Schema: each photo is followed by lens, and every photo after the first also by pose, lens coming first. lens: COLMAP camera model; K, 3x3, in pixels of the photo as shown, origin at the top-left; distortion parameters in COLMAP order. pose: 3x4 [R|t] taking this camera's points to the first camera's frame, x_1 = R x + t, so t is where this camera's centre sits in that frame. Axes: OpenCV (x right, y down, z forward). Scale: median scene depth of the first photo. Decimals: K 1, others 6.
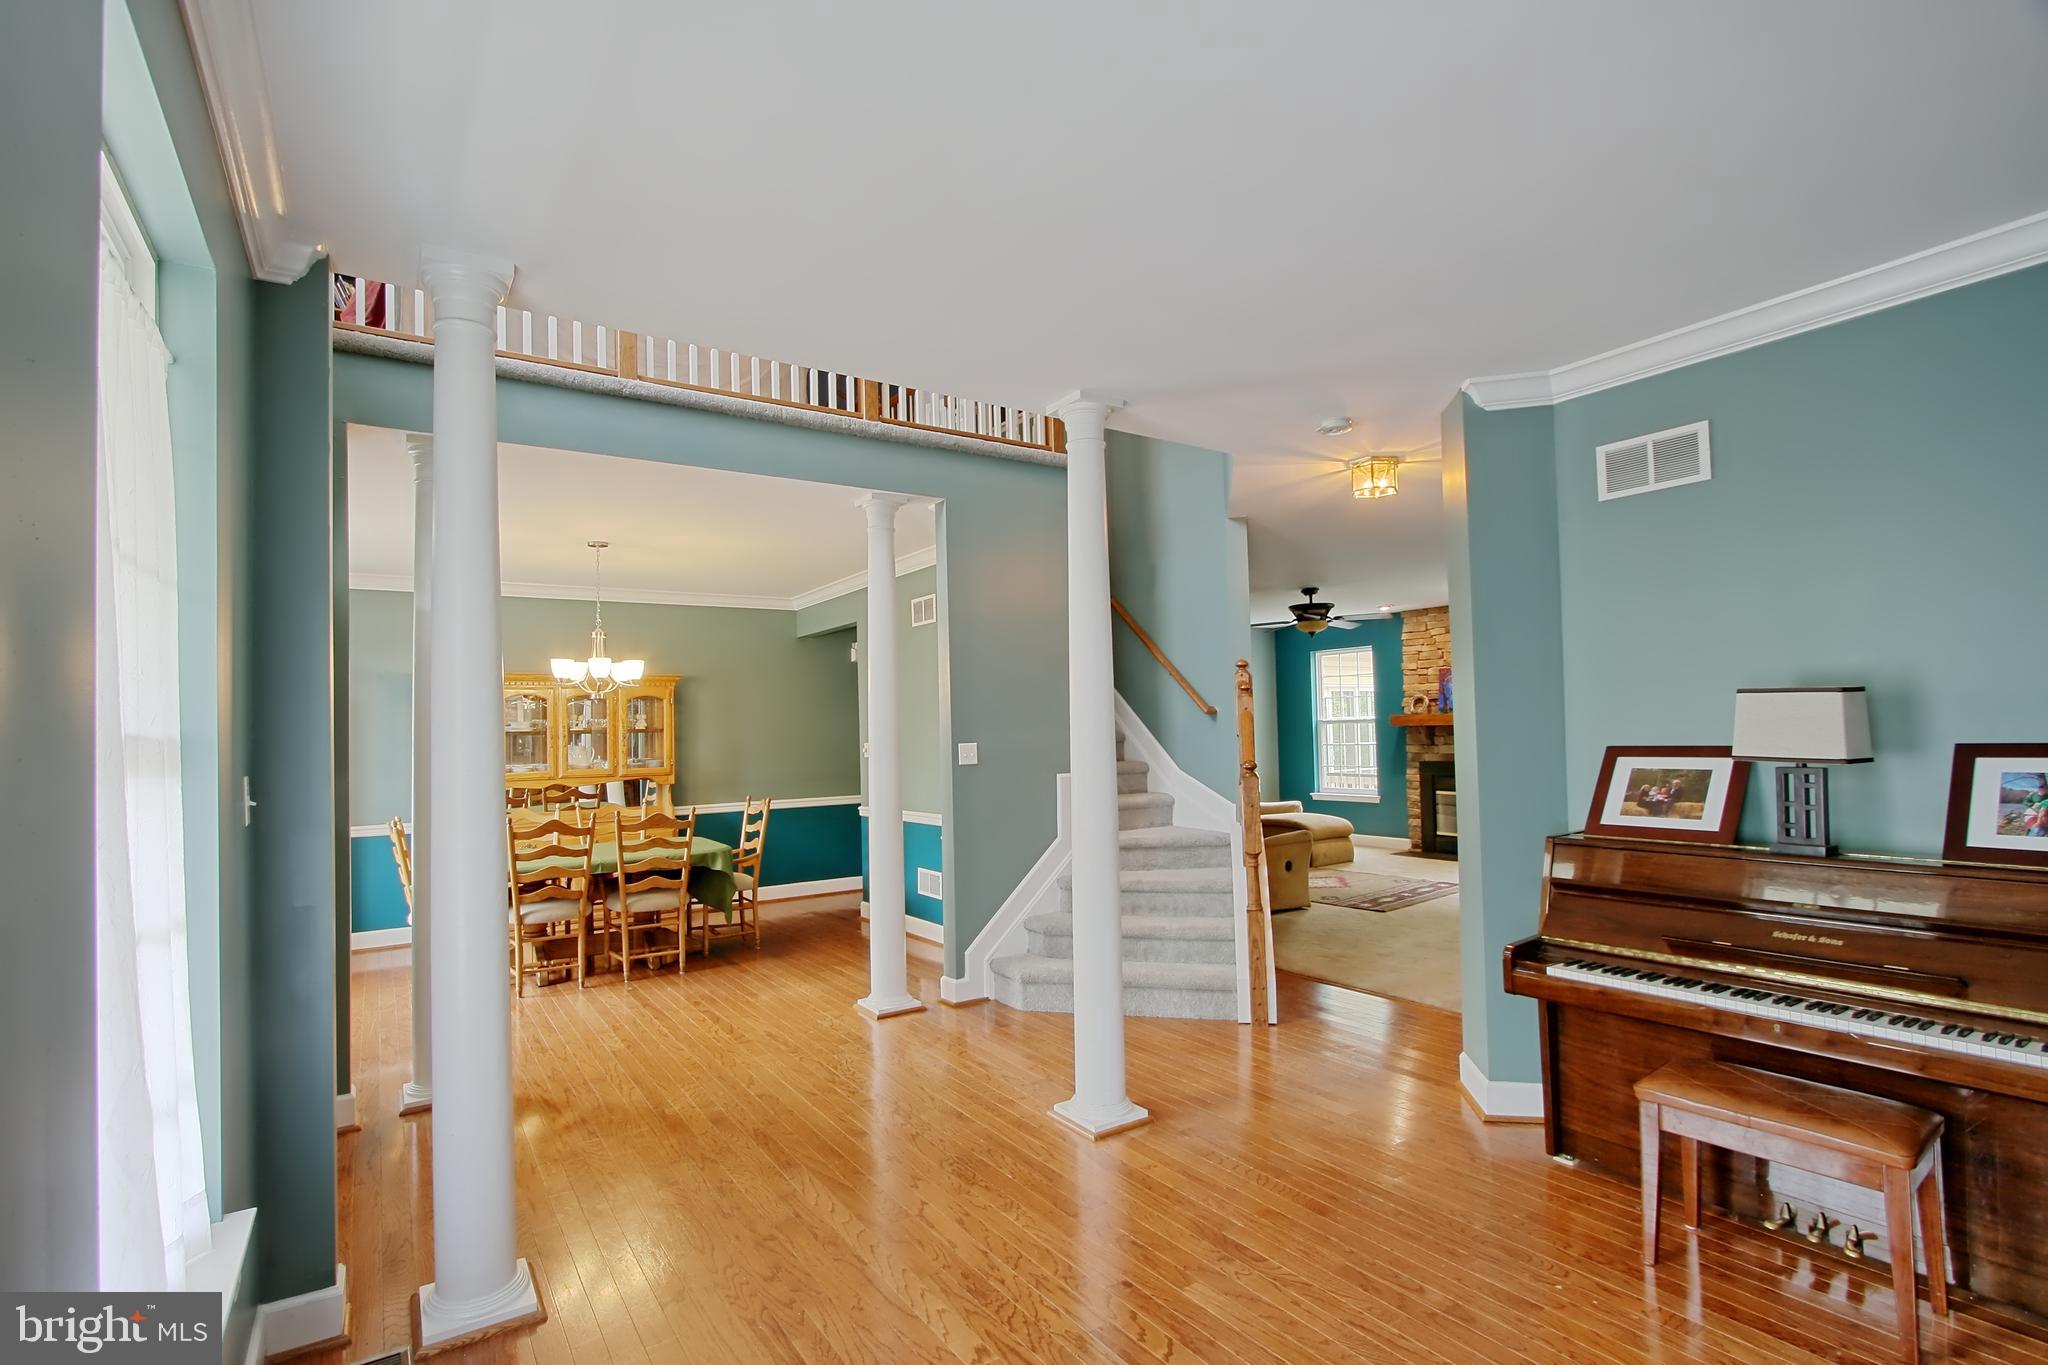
lens RADIAL K [[948.3, 0, 999.1], [0, 948.3, 706.1], [0, 0, 1]] dist [-0.026793, 0.006955]
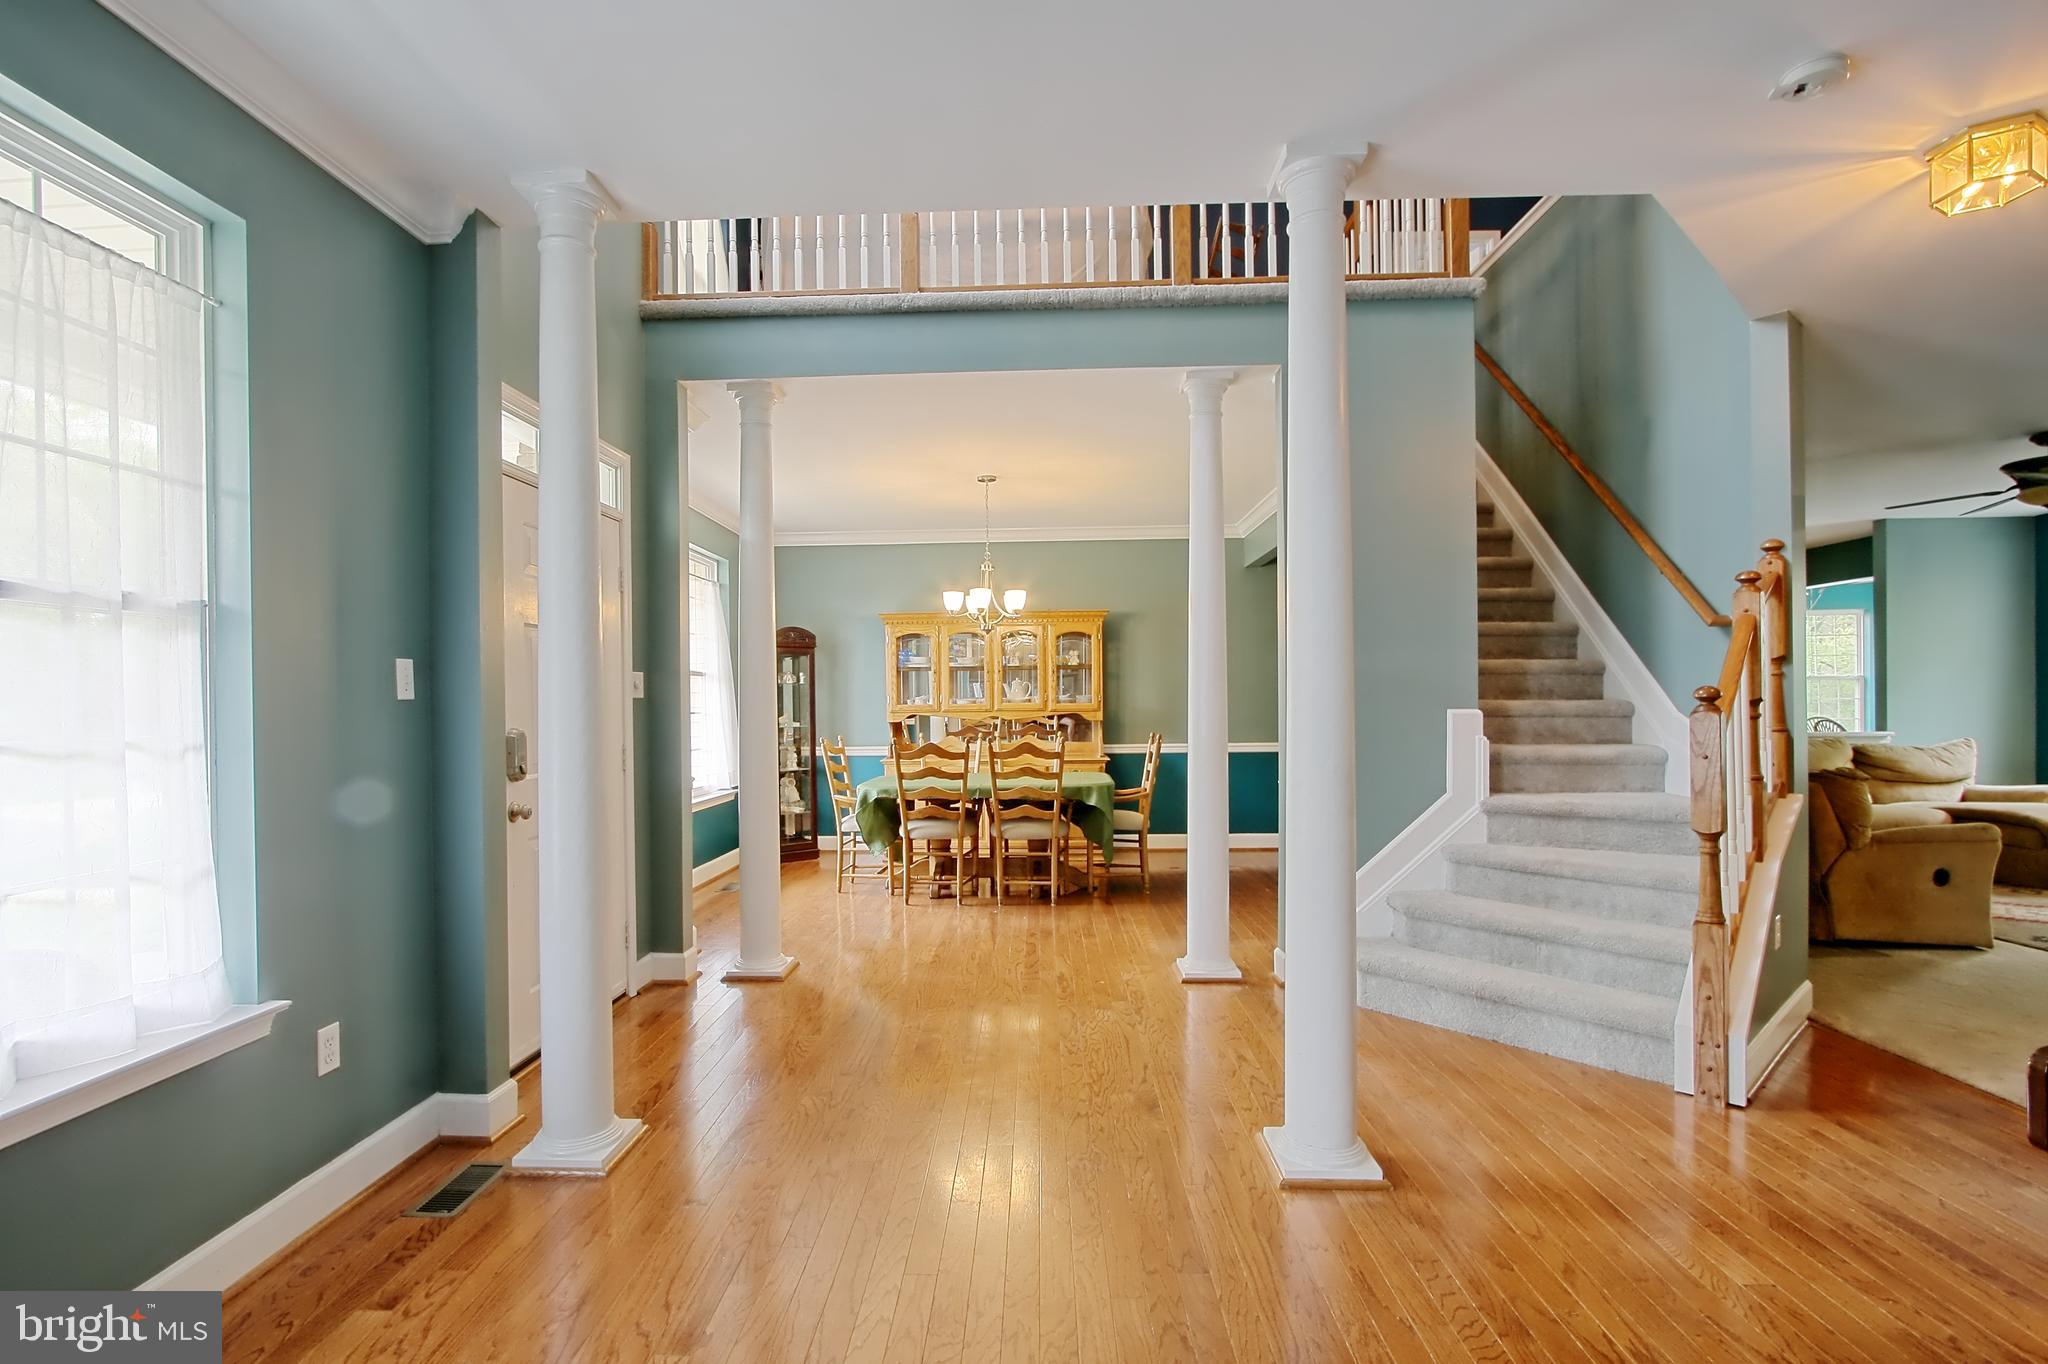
lens RADIAL K [[948.3, 0, 999.1], [0, 948.3, 705.6], [0, 0, 1]] dist [-0.026793, 0.006955]
pose [[0.809724, 0.018886, -0.586507, 0.194143], [0.005775, 0.999177, 0.040148, 0.033343], [0.586782, -0.035896, 0.808949, 0.169305]]
